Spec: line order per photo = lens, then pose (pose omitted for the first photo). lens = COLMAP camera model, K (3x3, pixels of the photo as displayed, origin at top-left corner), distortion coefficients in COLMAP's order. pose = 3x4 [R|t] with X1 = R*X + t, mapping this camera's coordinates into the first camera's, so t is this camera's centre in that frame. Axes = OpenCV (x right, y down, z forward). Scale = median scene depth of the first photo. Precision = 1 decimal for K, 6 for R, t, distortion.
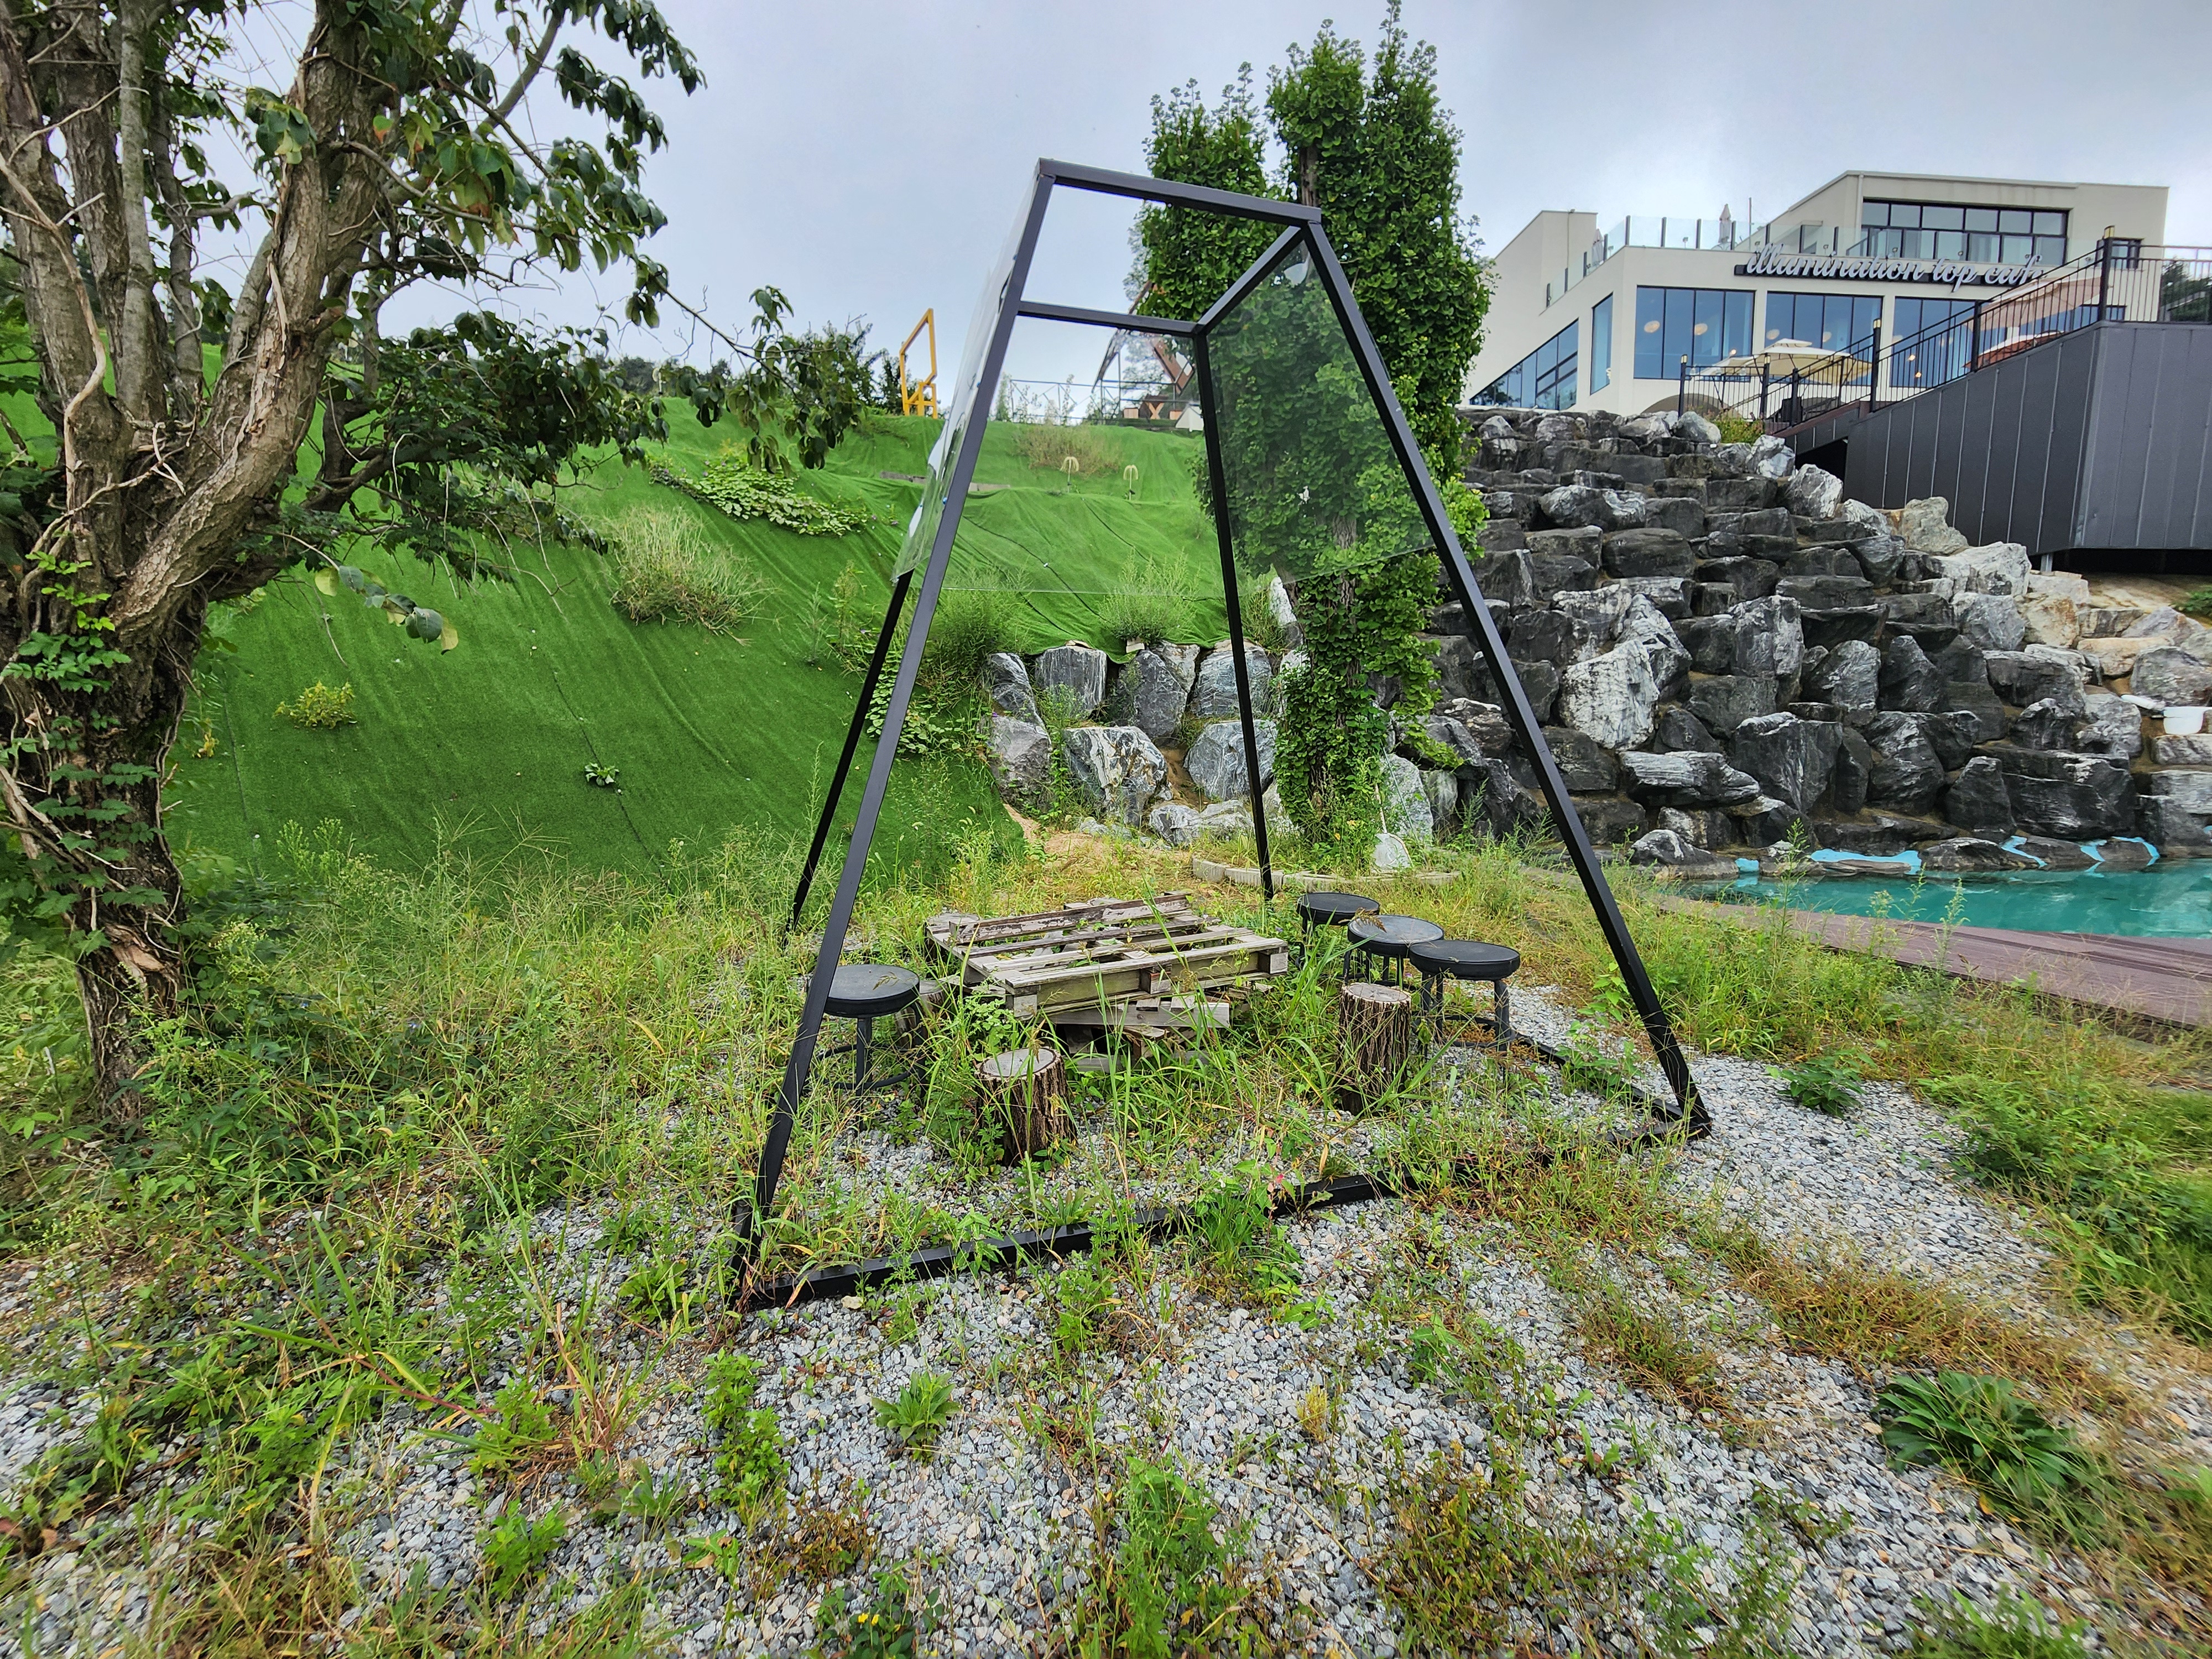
lens RADIAL K [[918.9, 0, 1106.0], [0, 918.9, 829.5], [0, 0, 1]] dist [-0.001530, 0.003878]
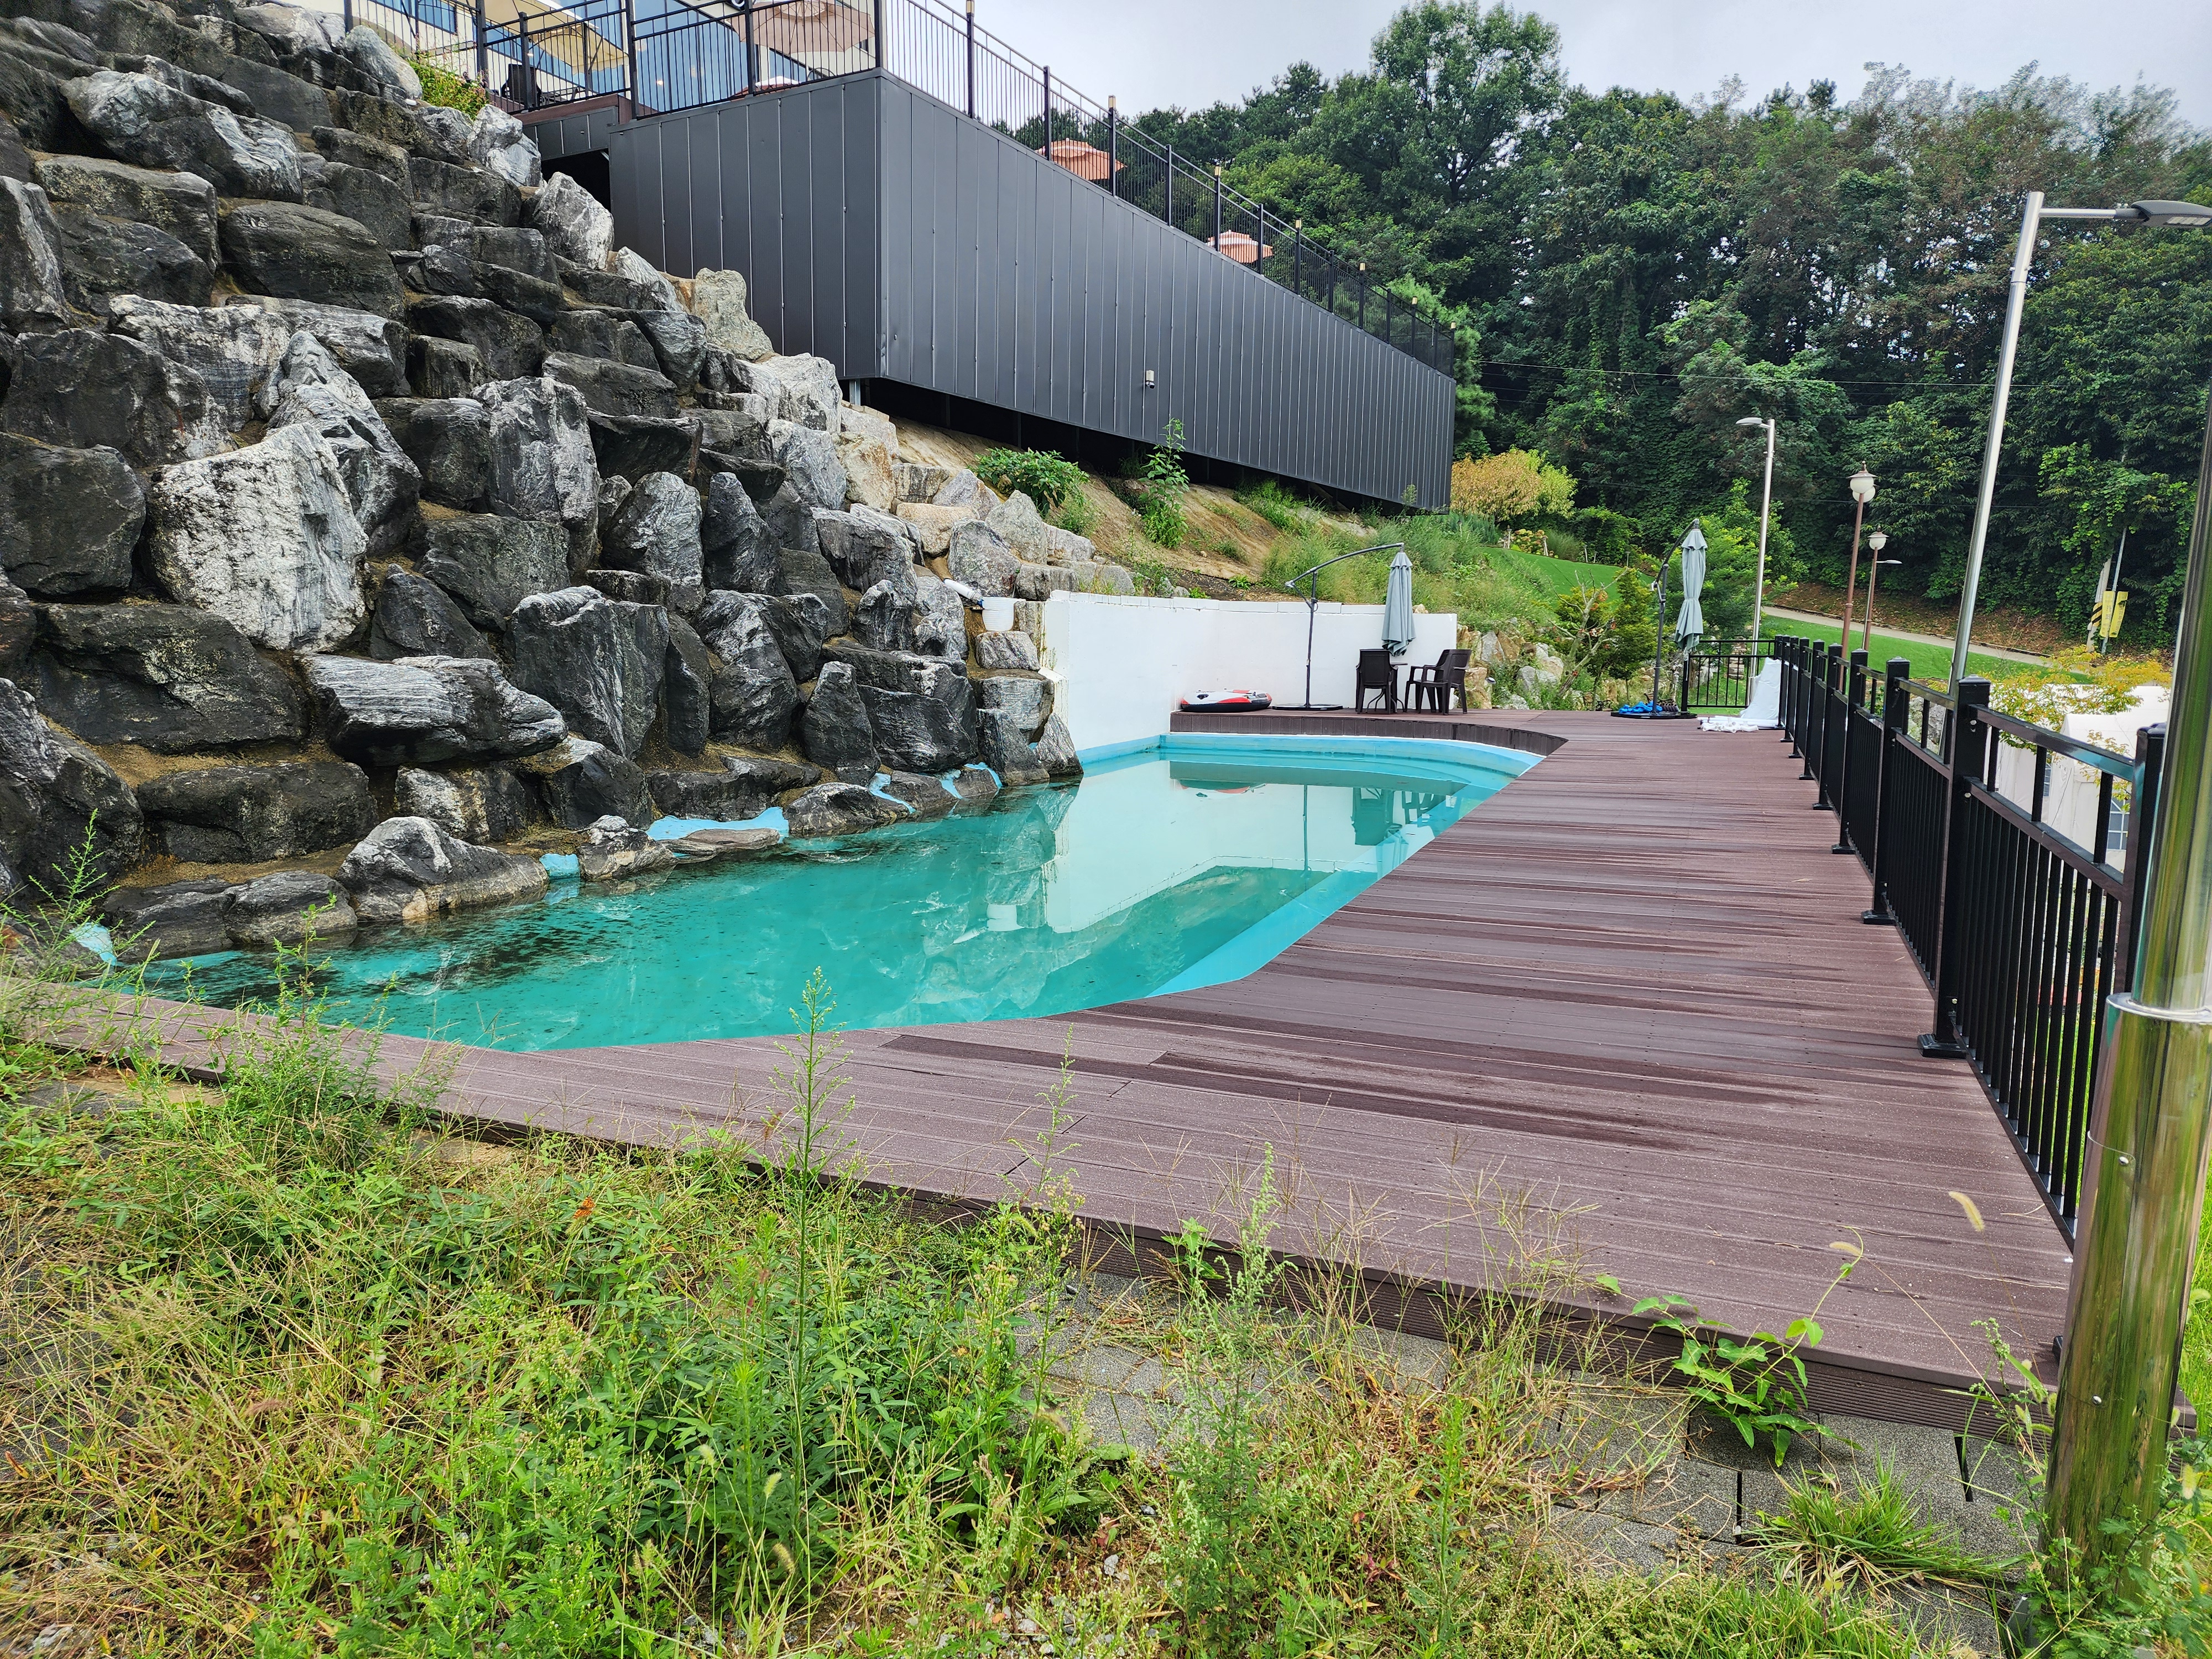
lens RADIAL K [[1491.9, 0, 1119.1], [0, 1491.9, 854.4], [0, 0, 1]] dist [0.071270, -0.064440]
pose [[0.552511, -0.115899, 0.825408, 0.115886], [0.067100, 0.993256, 0.094552, -0.025267], [-0.830800, 0.003144, 0.556562, 0.183112]]
